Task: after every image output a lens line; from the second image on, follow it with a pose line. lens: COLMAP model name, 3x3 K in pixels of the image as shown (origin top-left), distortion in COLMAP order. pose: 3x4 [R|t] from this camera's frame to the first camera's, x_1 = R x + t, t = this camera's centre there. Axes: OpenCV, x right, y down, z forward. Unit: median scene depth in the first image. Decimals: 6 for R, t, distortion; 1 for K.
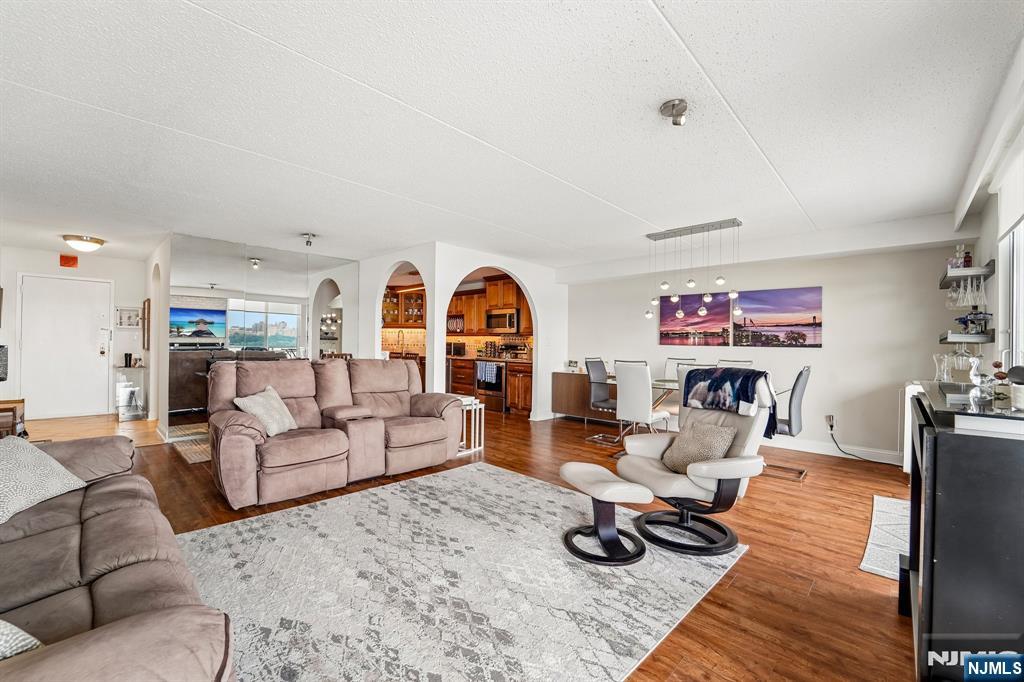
lens RADIAL K [[418.3, 0, 509.3], [0, 418.3, 335.7], [0, 0, 1]] dist [-0.020893, -0.002072]
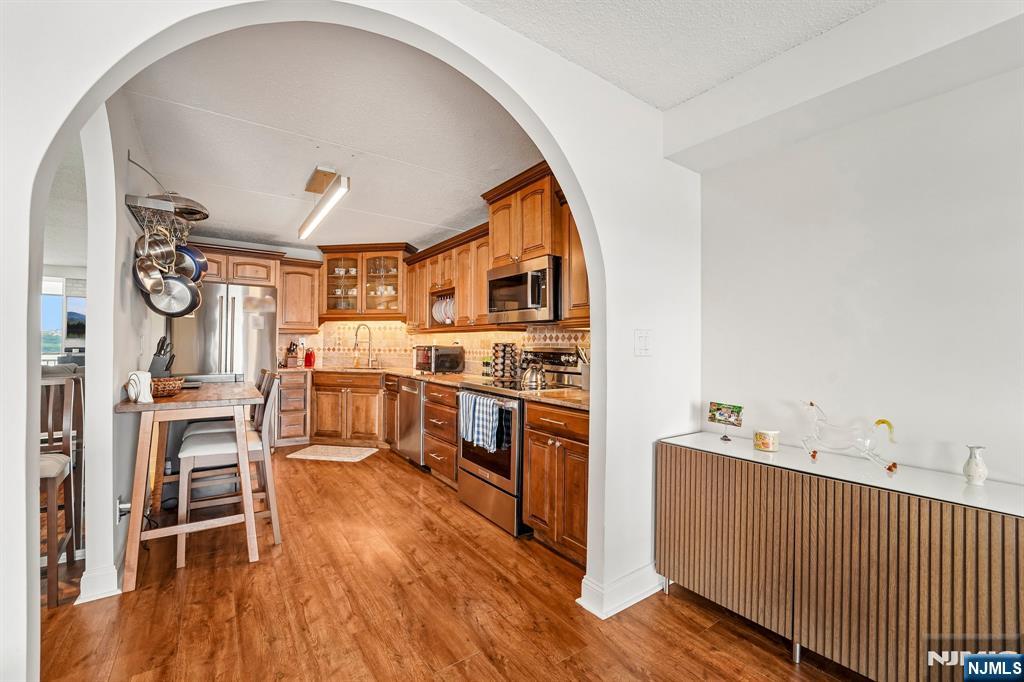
lens RADIAL K [[418.3, 0, 511.1], [0, 418.3, 340.7], [0, 0, 1]] dist [-0.020893, -0.002072]
pose [[0.981981, -0.007278, -0.188839, 0.070622], [0.008575, 0.999945, 0.006053, 0.012333], [0.188785, -0.007564, 0.981989, 0.839190]]
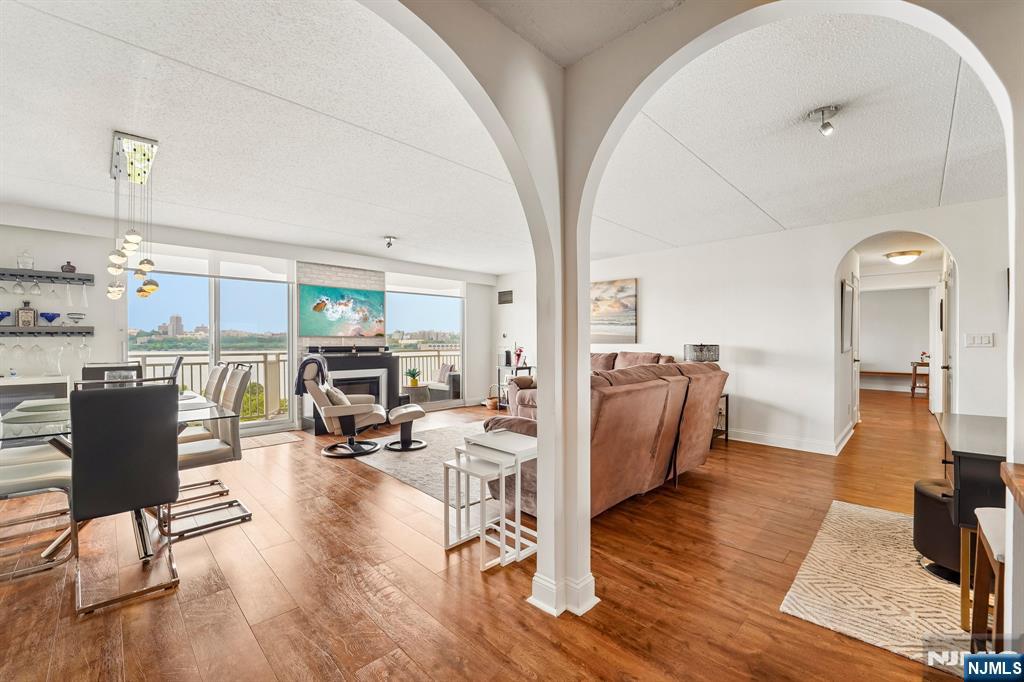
lens RADIAL K [[418.3, 0, 509.2], [0, 418.3, 338.2], [0, 0, 1]] dist [-0.020893, -0.002072]
pose [[-0.999649, -0.010644, 0.024266, -0.130128], [-0.011273, 0.999600, -0.025937, 0.023188], [-0.023981, -0.026202, -0.999369, 1.312476]]
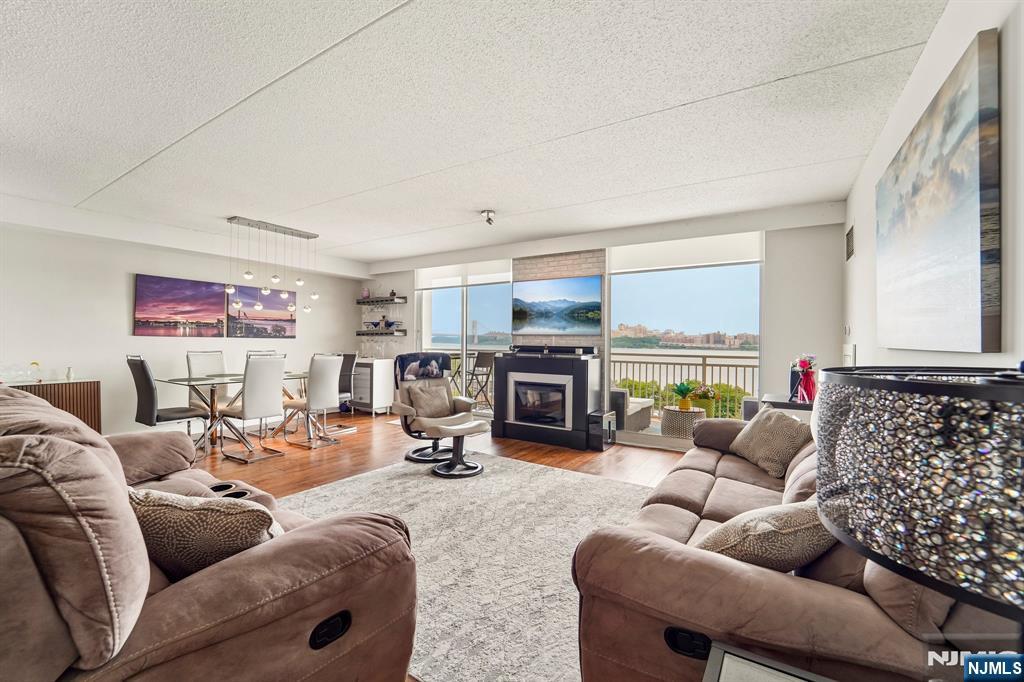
lens RADIAL K [[418.3, 0, 512.1], [0, 418.3, 342.1], [0, 0, 1]] dist [-0.020893, -0.002072]
pose [[-0.202654, -0.017894, 0.979087, -0.590642], [-0.030514, 0.999463, 0.011950, 0.003223], [-0.978775, -0.027454, -0.203091, 0.506688]]
